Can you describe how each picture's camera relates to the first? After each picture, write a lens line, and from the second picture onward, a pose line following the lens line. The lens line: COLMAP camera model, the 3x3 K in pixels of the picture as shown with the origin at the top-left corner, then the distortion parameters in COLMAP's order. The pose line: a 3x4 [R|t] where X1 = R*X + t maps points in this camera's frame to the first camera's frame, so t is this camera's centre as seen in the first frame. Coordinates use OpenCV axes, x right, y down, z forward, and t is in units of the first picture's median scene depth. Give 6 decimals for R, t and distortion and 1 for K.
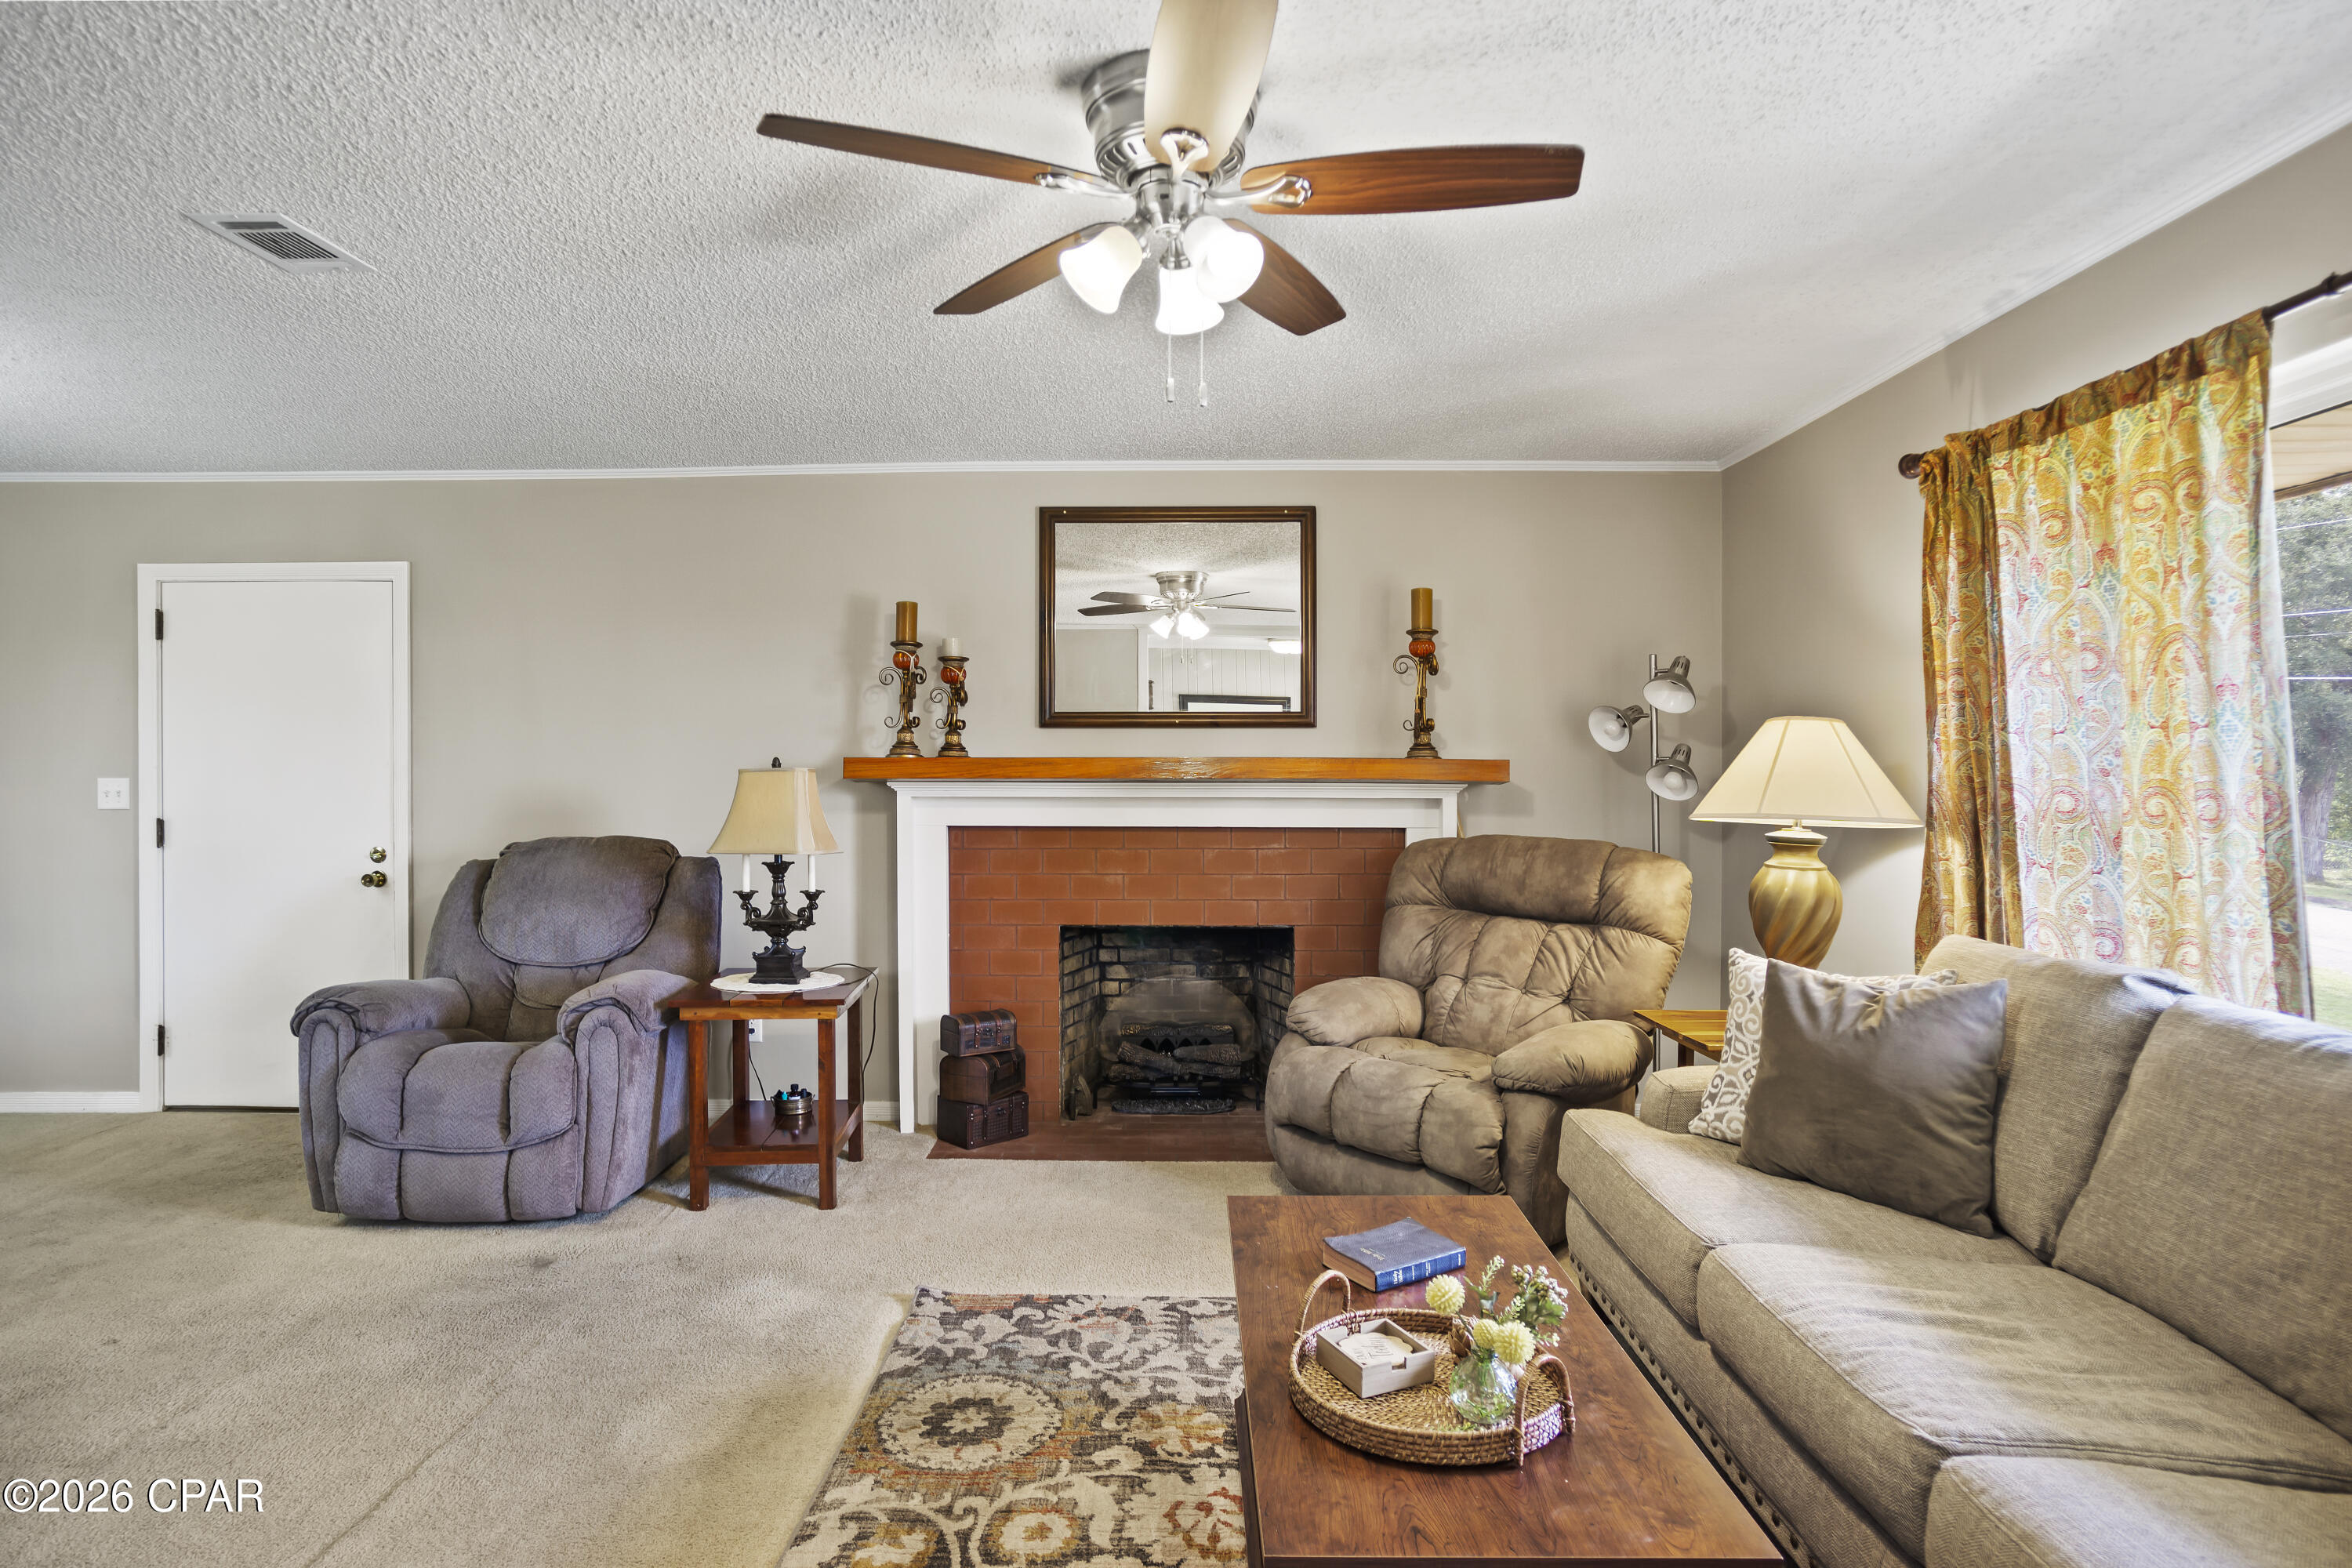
lens RADIAL K [[1278.0, 0, 1170.3], [0, 1278.0, 773.4], [0, 0, 1]] dist [-0.057812, 0.038036]
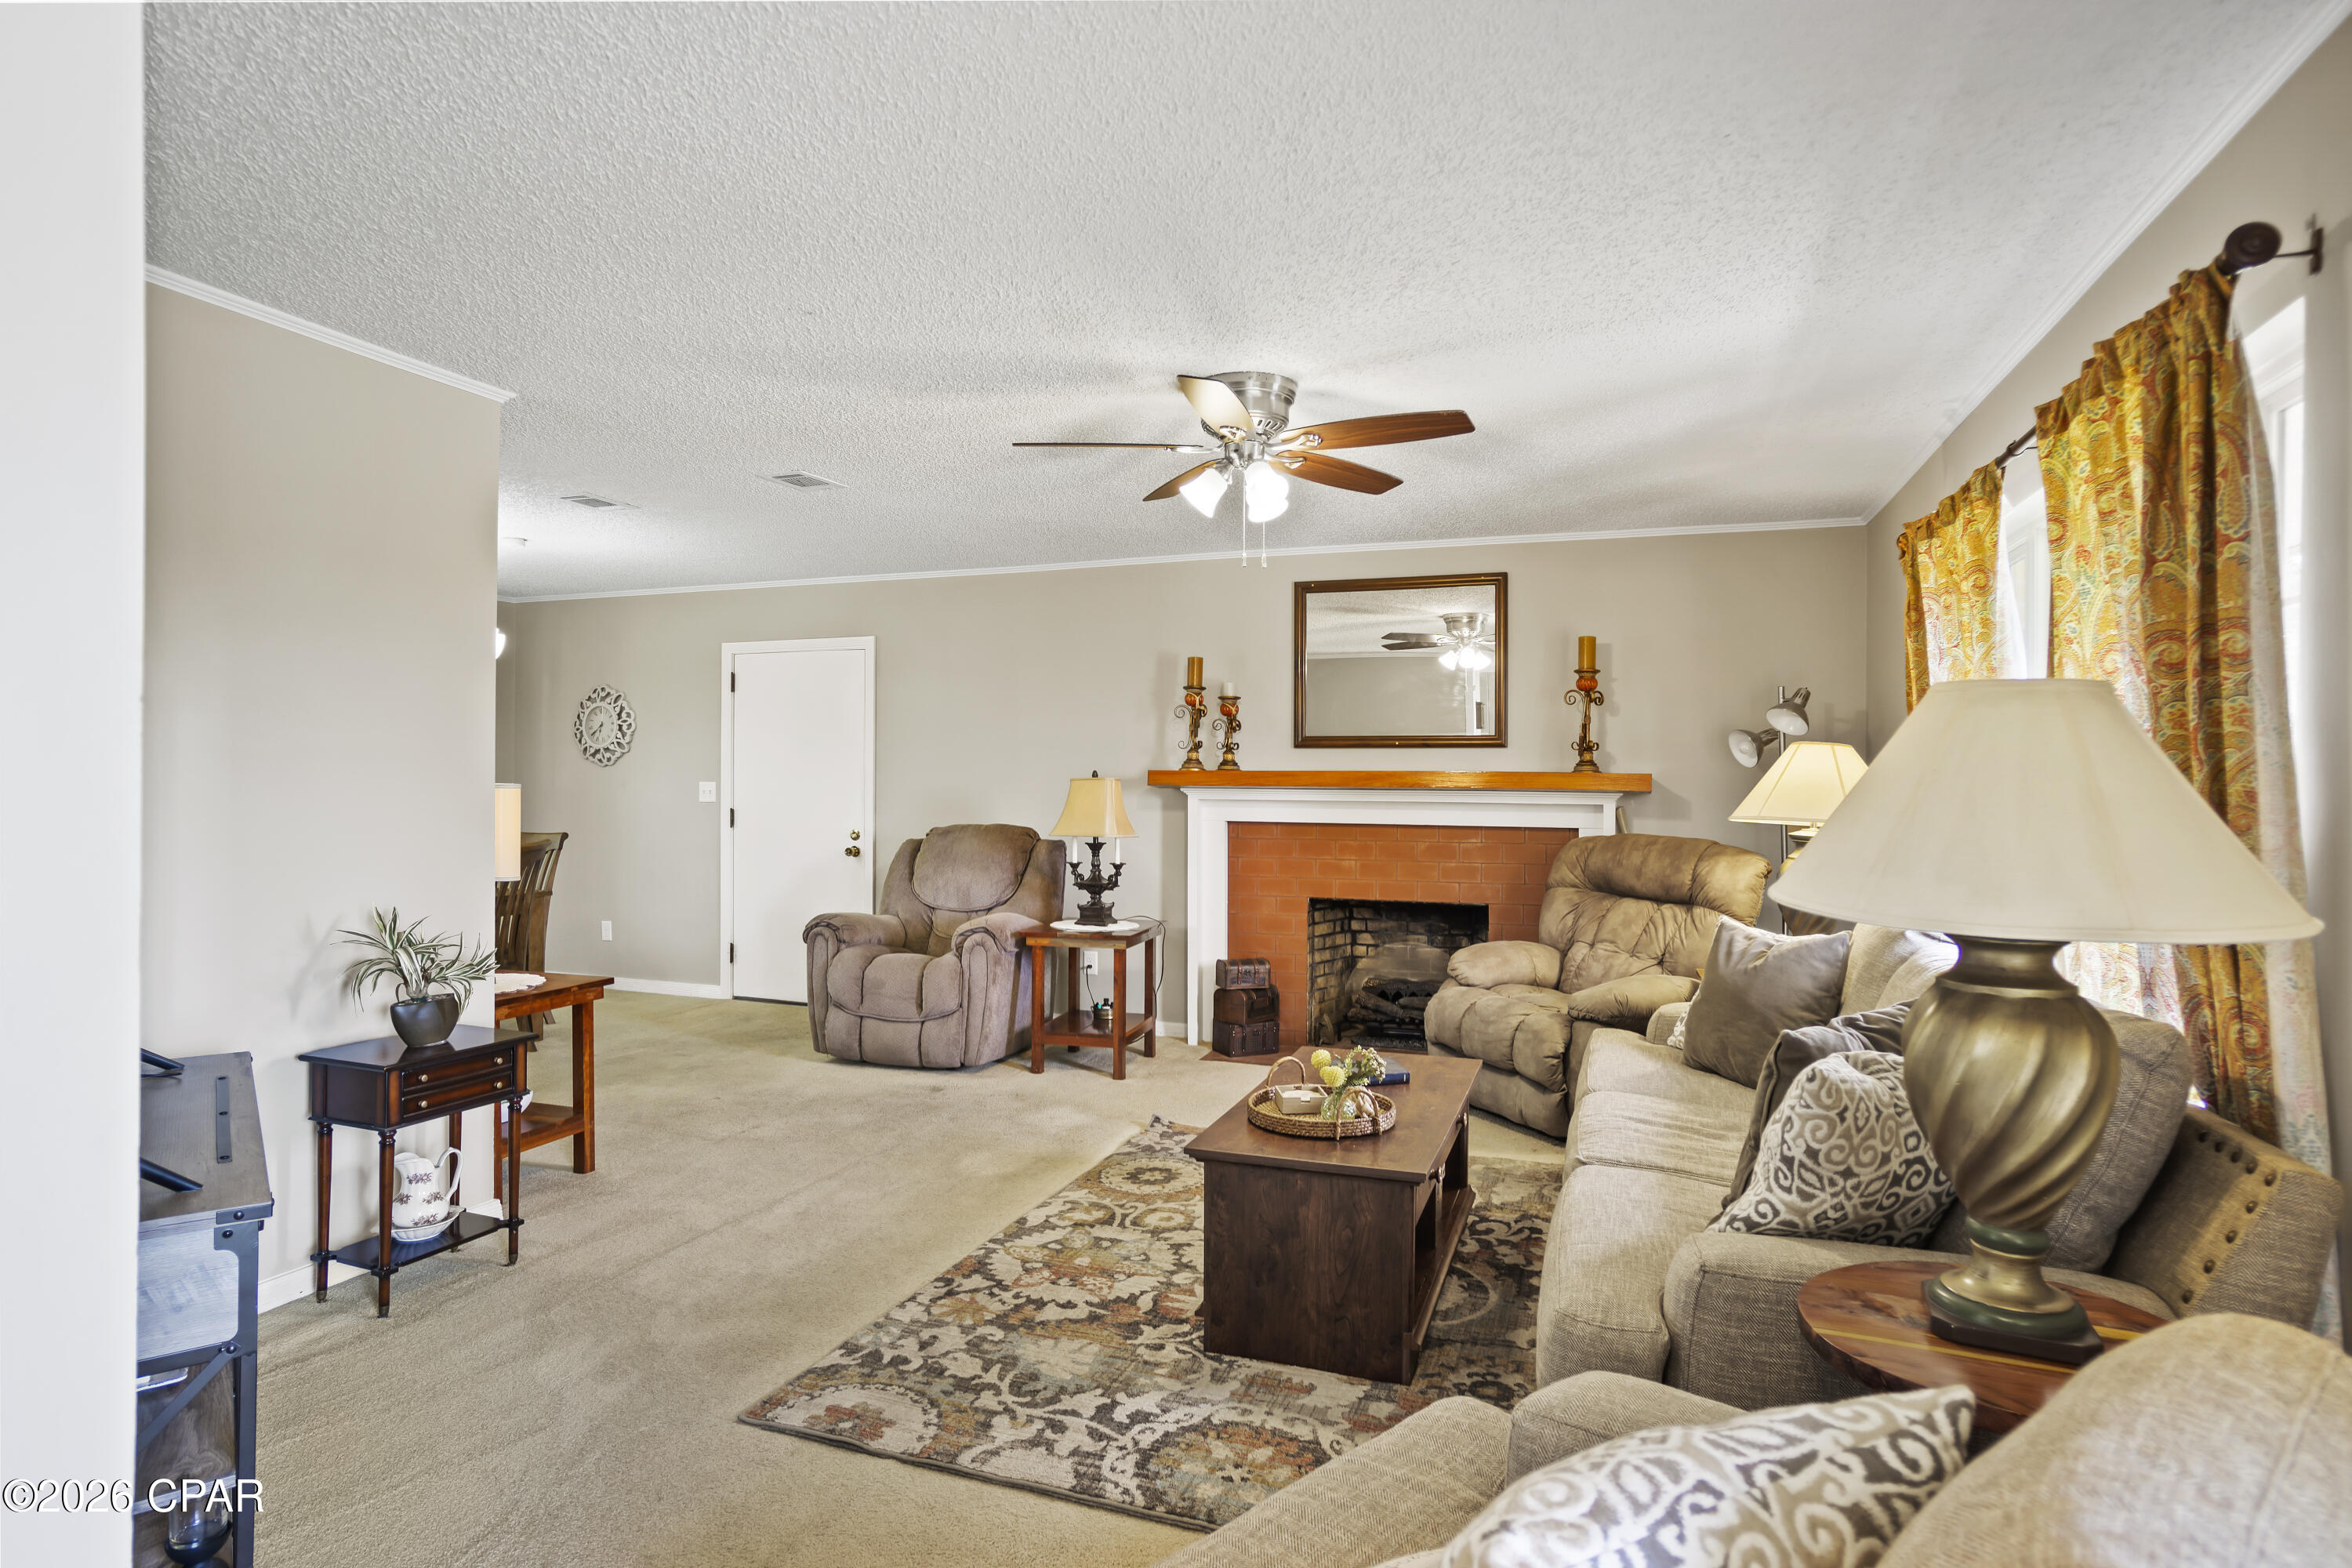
lens RADIAL K [[1278.0, 0, 1165.6], [0, 1278.0, 769.2], [0, 0, 1]] dist [-0.057812, 0.038036]
pose [[0.943523, 0.002446, -0.331297, 0.253178], [-0.005852, 0.999940, -0.009283, -0.000978], [0.331255, 0.010698, 0.943481, -0.354123]]
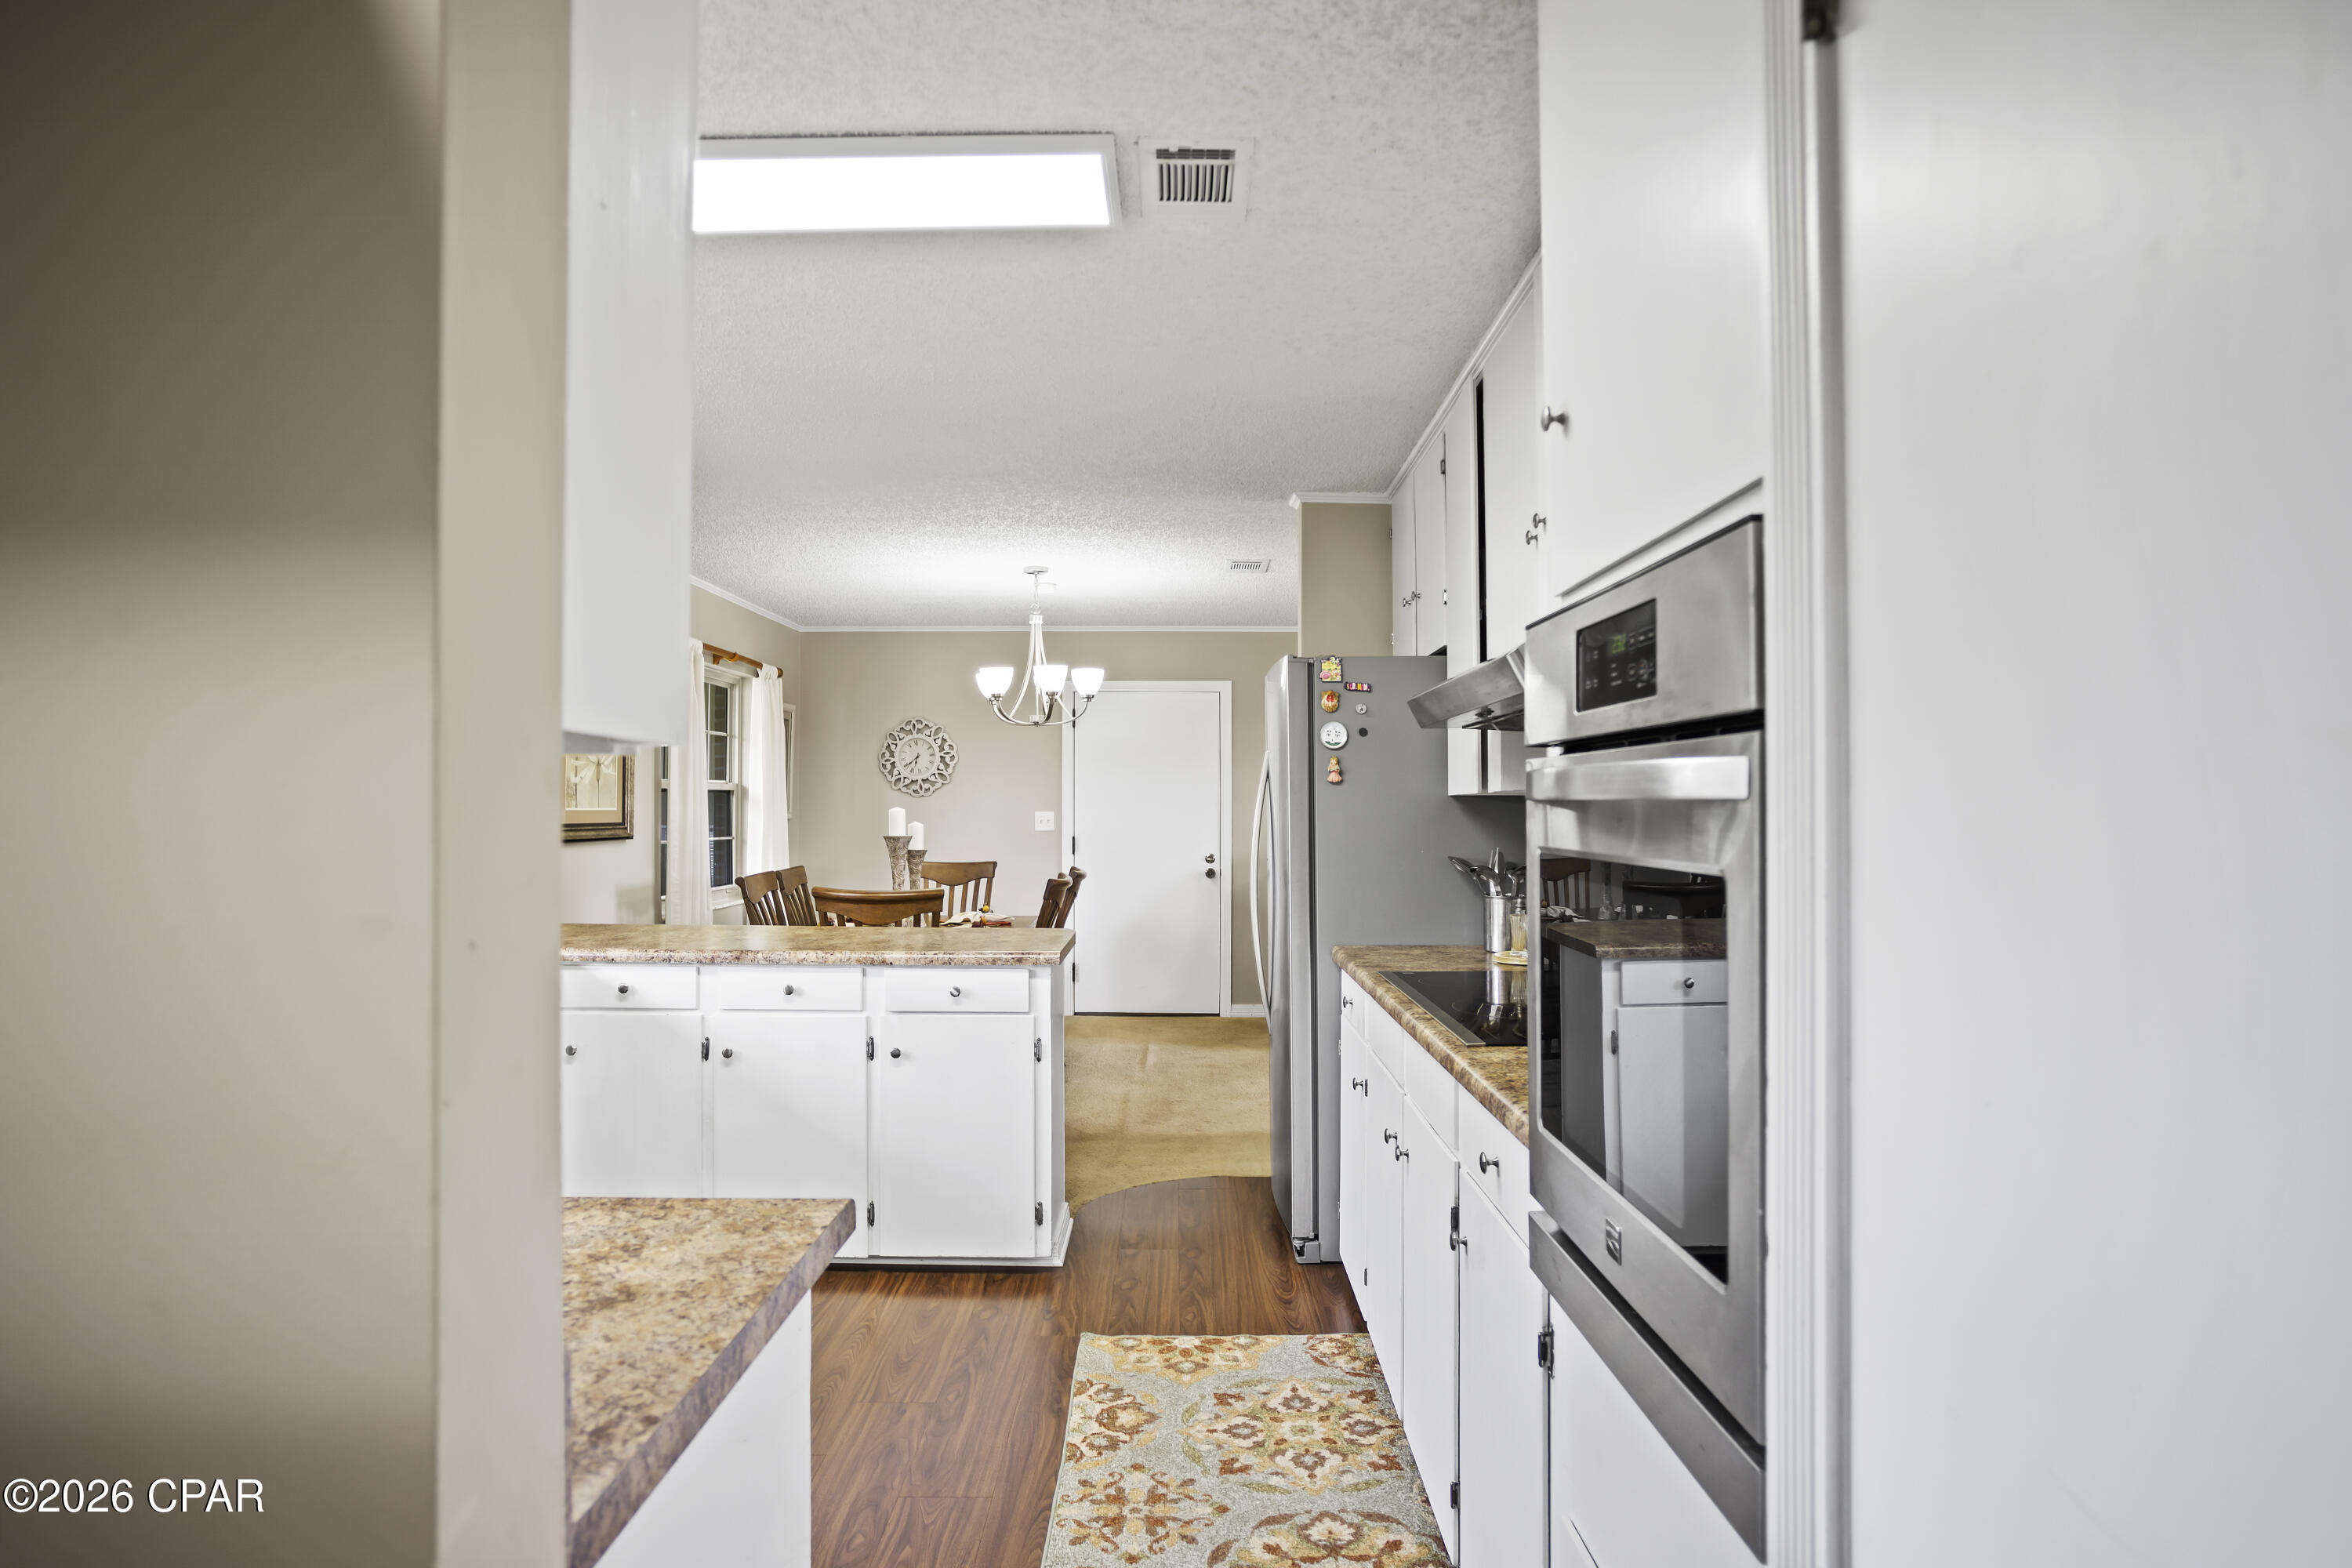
lens RADIAL K [[1278.0, 0, 1164.5], [0, 1278.0, 776.4], [0, 0, 1]] dist [-0.057812, 0.038036]
pose [[0.999960, -0.000893, 0.008903, -0.849885], [0.001080, 0.999777, -0.021082, -0.007809], [-0.008882, 0.021091, 0.999738, -0.794832]]
